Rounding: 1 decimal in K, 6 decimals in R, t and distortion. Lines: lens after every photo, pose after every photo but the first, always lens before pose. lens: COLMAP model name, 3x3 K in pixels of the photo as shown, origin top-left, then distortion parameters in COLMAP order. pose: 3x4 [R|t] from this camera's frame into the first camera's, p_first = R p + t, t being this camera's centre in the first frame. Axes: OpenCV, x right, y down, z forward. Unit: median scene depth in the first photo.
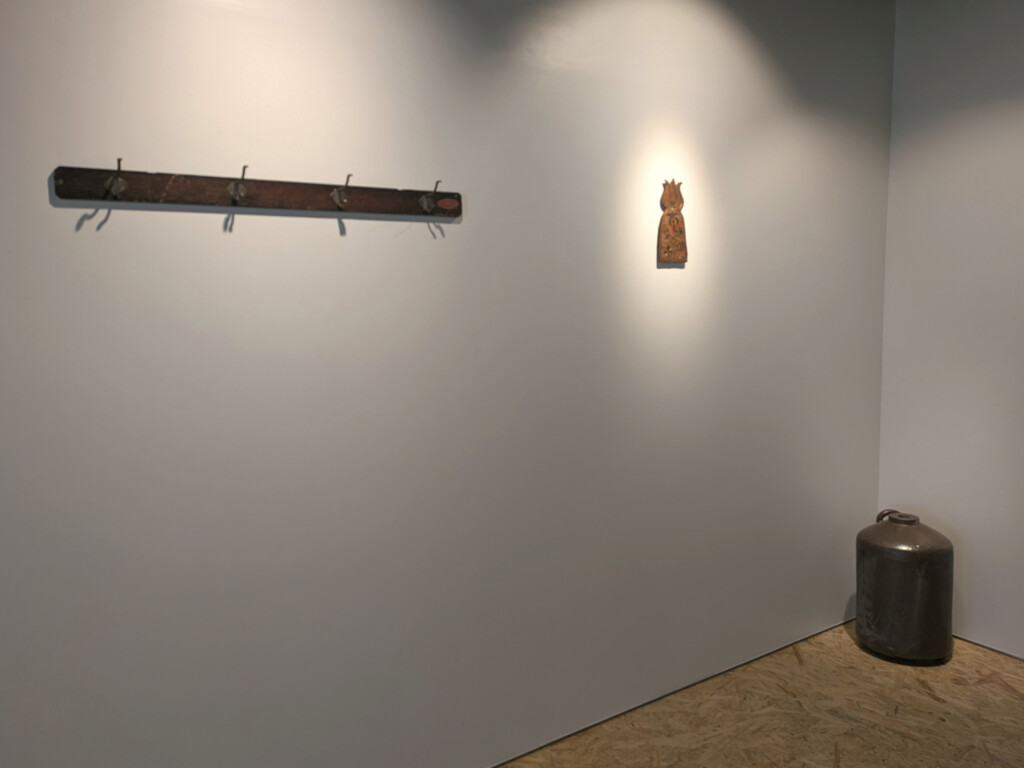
lens RADIAL K [[747.8, 0, 510.9], [0, 747.8, 379.6], [0, 0, 1]] dist [0.066350, 0.001745]
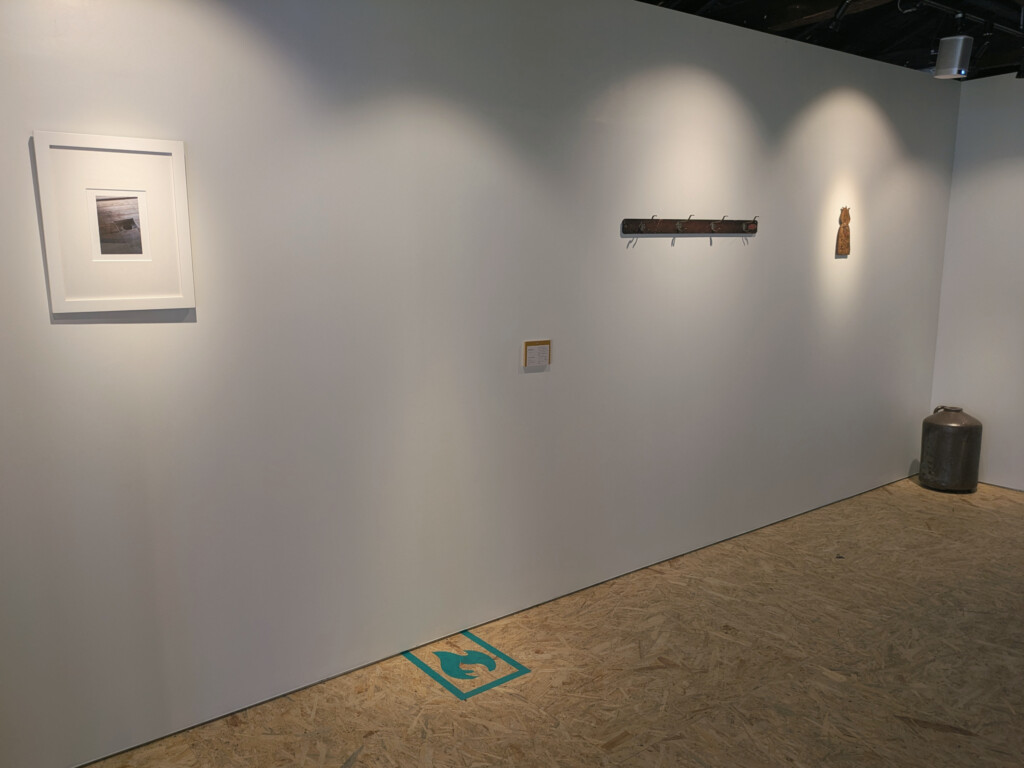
lens RADIAL K [[747.8, 0, 512.4], [0, 747.8, 389.1], [0, 0, 1]] dist [0.066350, 0.001745]
pose [[0.998135, -0.001234, 0.061031, -0.636043], [-0.002646, 0.997981, 0.063453, 0.042489], [-0.060986, -0.063496, 0.996117, -0.695021]]
